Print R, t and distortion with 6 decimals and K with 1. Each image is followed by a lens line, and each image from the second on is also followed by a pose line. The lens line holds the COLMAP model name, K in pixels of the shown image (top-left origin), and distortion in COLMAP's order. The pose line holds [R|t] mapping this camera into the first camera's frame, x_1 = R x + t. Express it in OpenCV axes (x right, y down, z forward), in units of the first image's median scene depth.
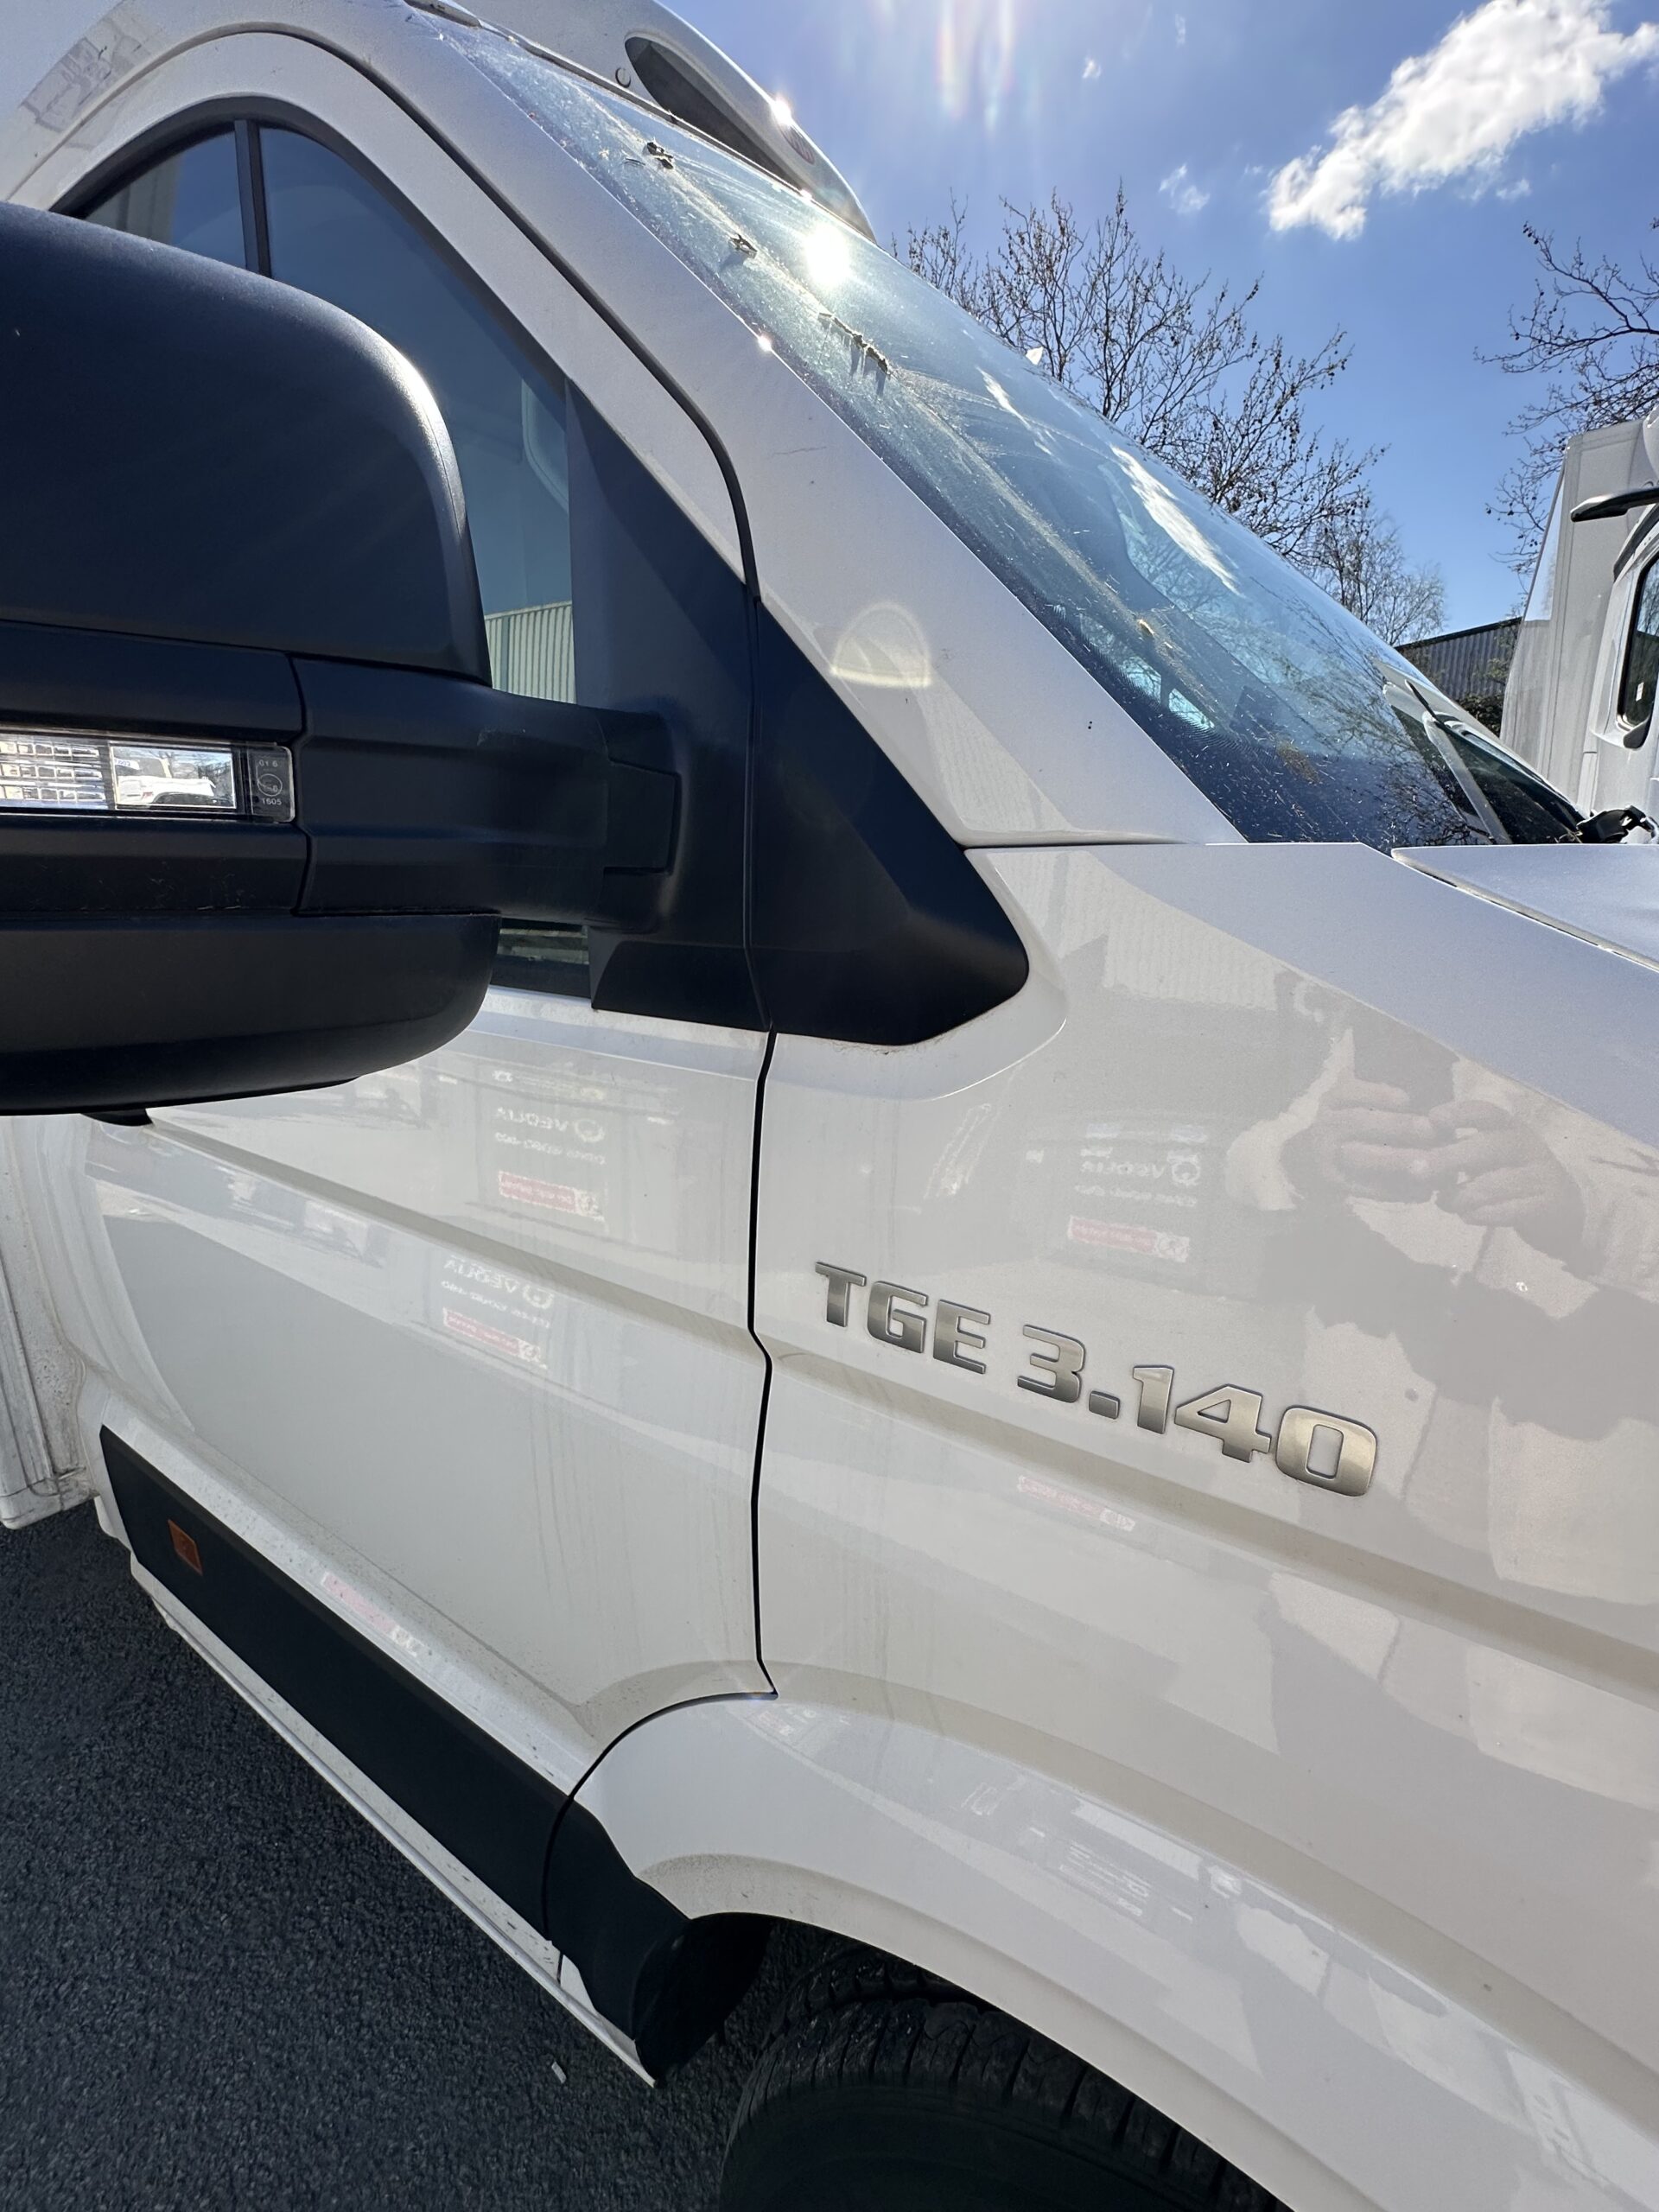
lens RADIAL K [[941.0, 0, 829.5], [0, 941.0, 1106.0], [0, 0, 1]] dist [-0.000196, -0.000035]
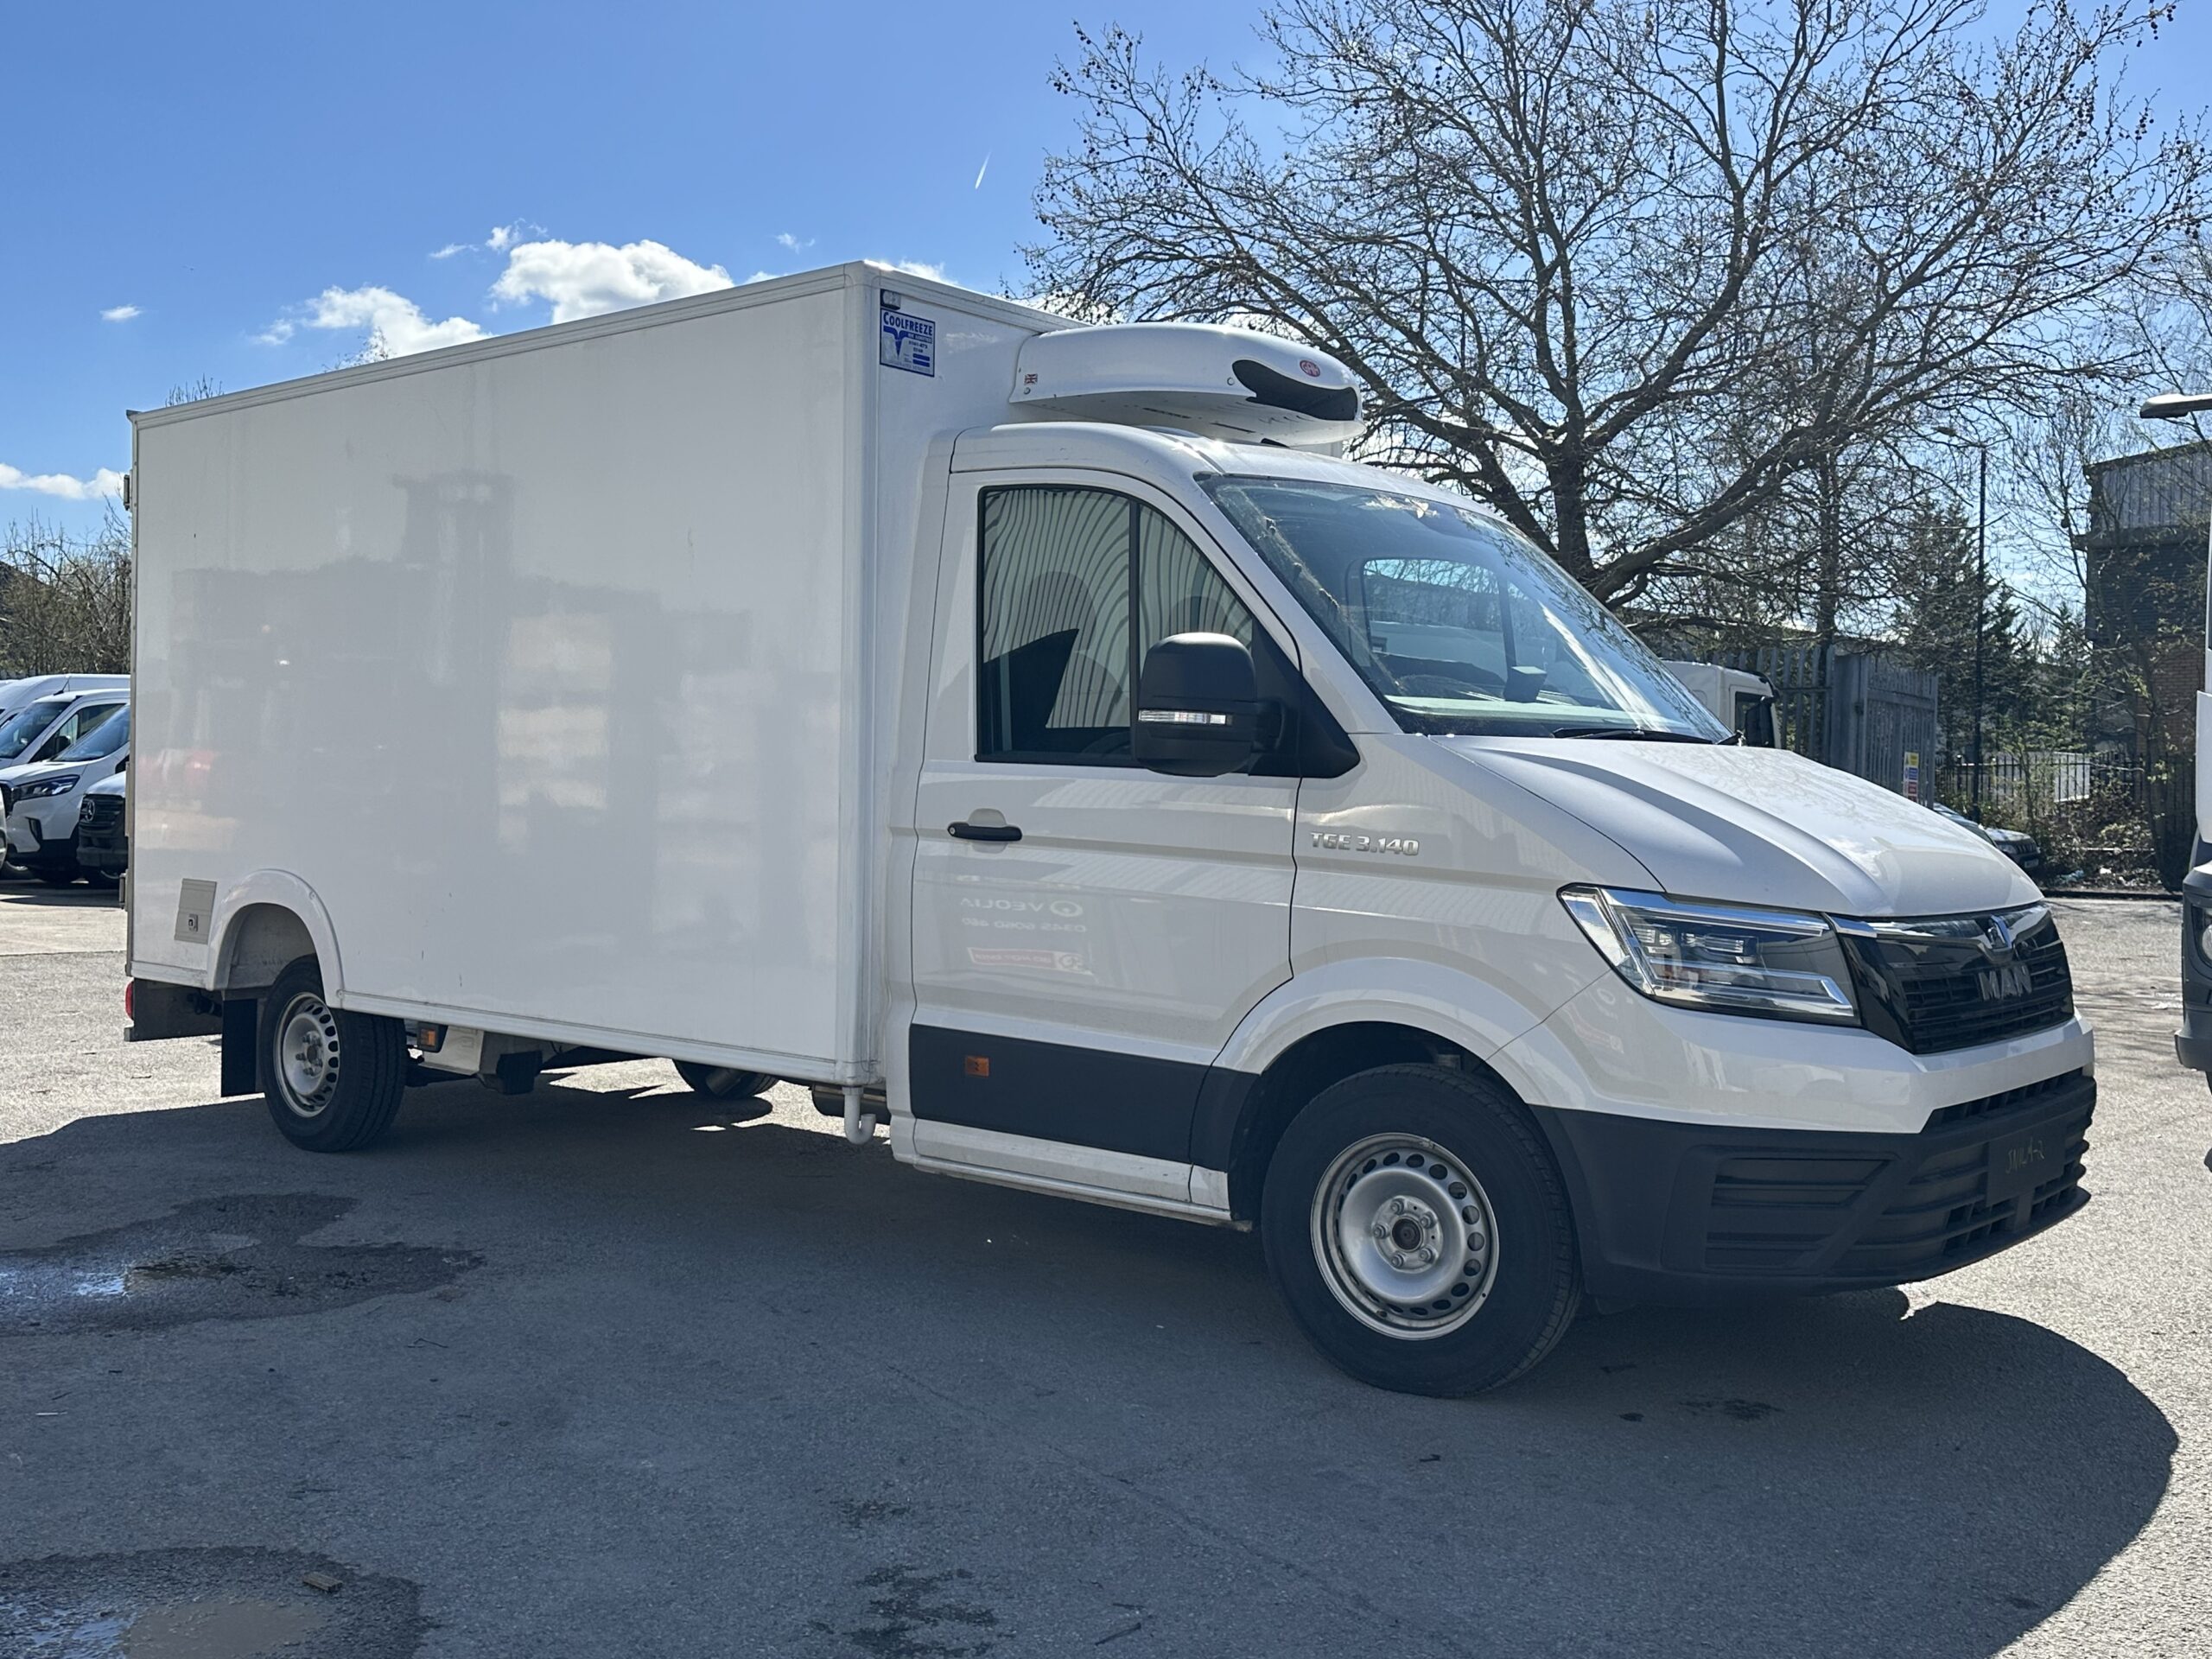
lens RADIAL K [[2296.0, 0, 1106.0], [0, 2296.0, 829.5], [0, 0, 1]] dist [0.106777, 0.003076]
pose [[0.995883, 0.033377, -0.084274, -0.061221], [-0.051793, 0.972548, -0.226867, 2.446890], [0.074388, 0.230298, 0.970273, -8.658675]]
